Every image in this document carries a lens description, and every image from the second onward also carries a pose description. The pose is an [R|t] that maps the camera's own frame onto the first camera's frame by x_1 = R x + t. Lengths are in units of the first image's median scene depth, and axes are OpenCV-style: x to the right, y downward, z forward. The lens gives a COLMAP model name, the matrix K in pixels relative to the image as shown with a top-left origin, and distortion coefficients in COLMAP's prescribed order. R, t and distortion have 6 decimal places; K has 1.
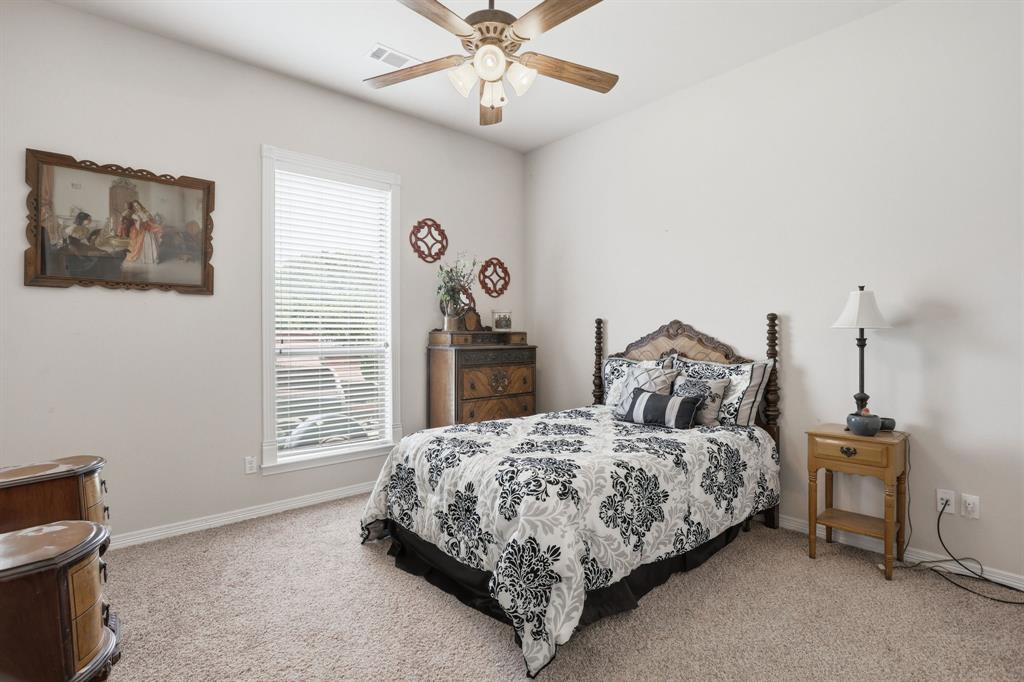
lens RADIAL K [[496.2, 0, 514.8], [0, 496.2, 336.1], [0, 0, 1]] dist [-0.006399, 0.000035]
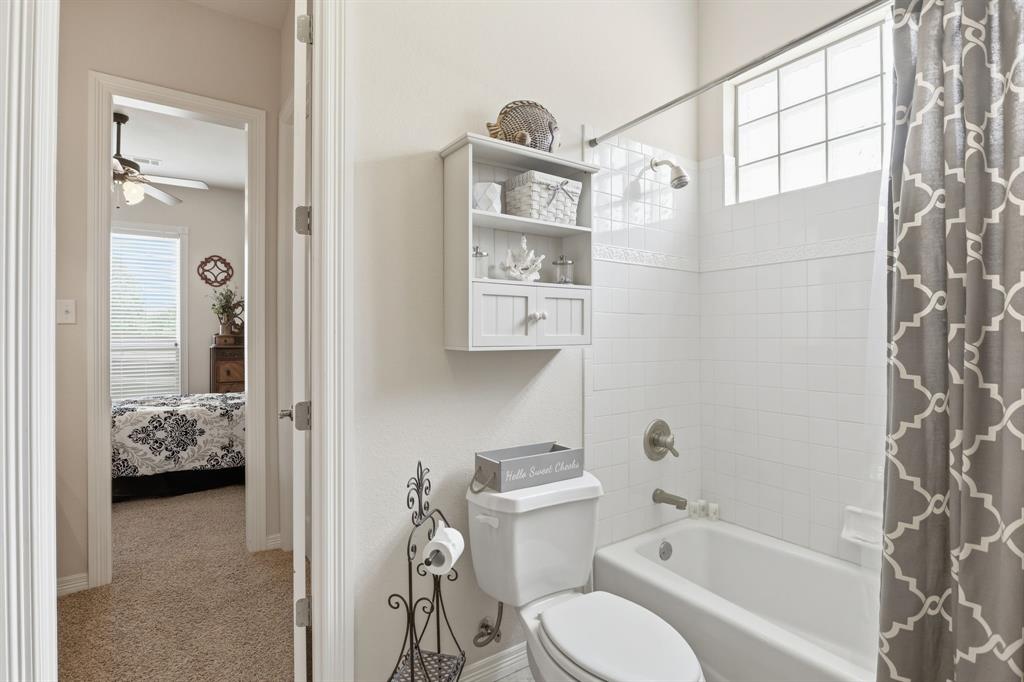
lens RADIAL K [[496.2, 0, 510.9], [0, 496.2, 341.0], [0, 0, 1]] dist [-0.006399, 0.000035]
pose [[0.991904, 0.001918, -0.126973, 0.904476], [-0.001960, 0.999998, -0.000208, 0.005819], [0.126972, 0.000456, 0.991906, -0.313450]]
